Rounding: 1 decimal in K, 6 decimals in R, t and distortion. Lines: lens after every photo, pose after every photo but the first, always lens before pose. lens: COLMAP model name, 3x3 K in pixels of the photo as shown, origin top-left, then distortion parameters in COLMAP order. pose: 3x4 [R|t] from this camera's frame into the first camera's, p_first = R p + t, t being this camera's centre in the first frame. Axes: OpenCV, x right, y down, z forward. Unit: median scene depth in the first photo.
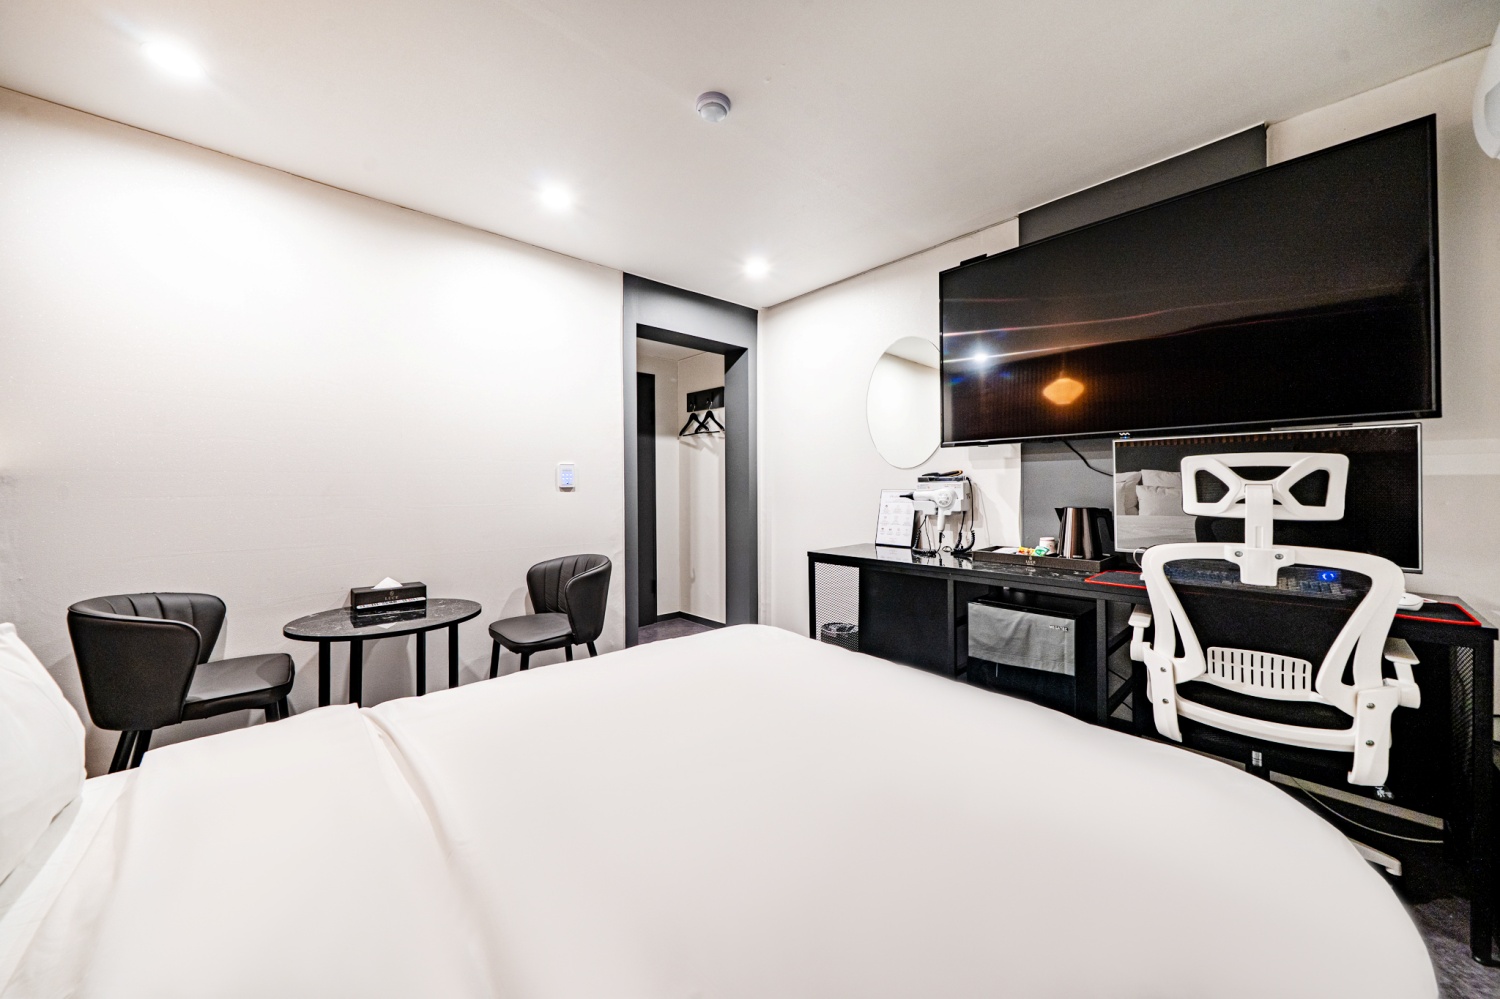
lens RADIAL K [[531.8, 0, 752.1], [0, 531.8, 484.0], [0, 0, 1]] dist [0.001307, 0.000037]
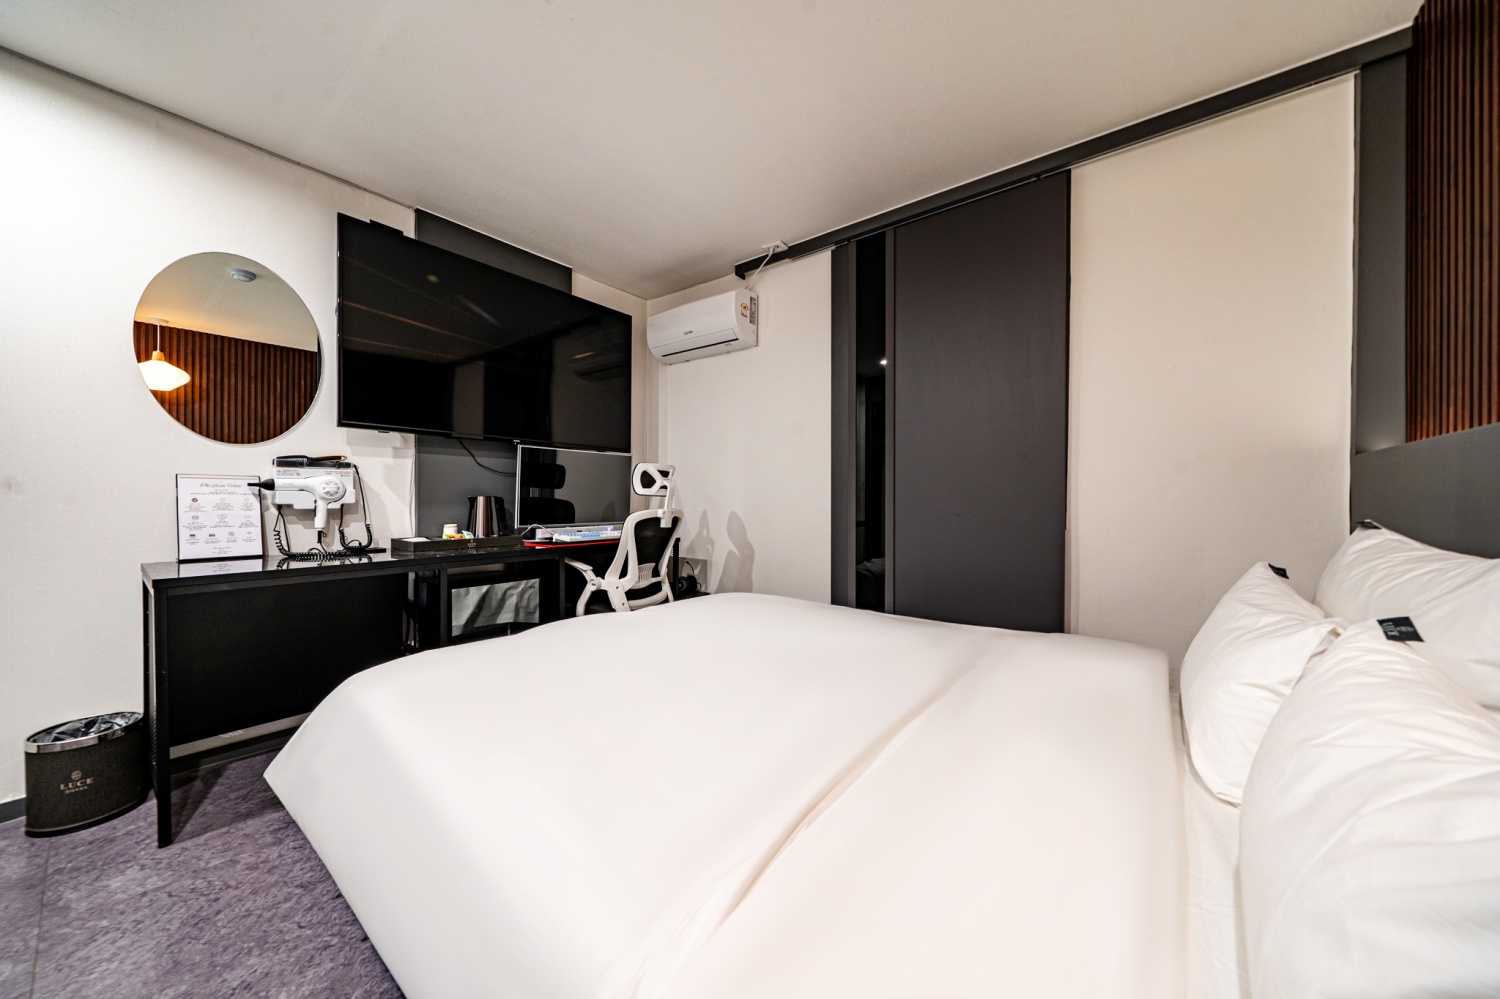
lens RADIAL K [[535.4, 0, 745.1], [0, 535.4, 496.0], [0, 0, 1]] dist [0.000628, 0.000069]
pose [[-0.165728, -0.004744, 0.986160, -0.573879], [-0.022010, 0.999757, 0.001110, 0.023922], [-0.985926, -0.021522, -0.165792, 0.510956]]
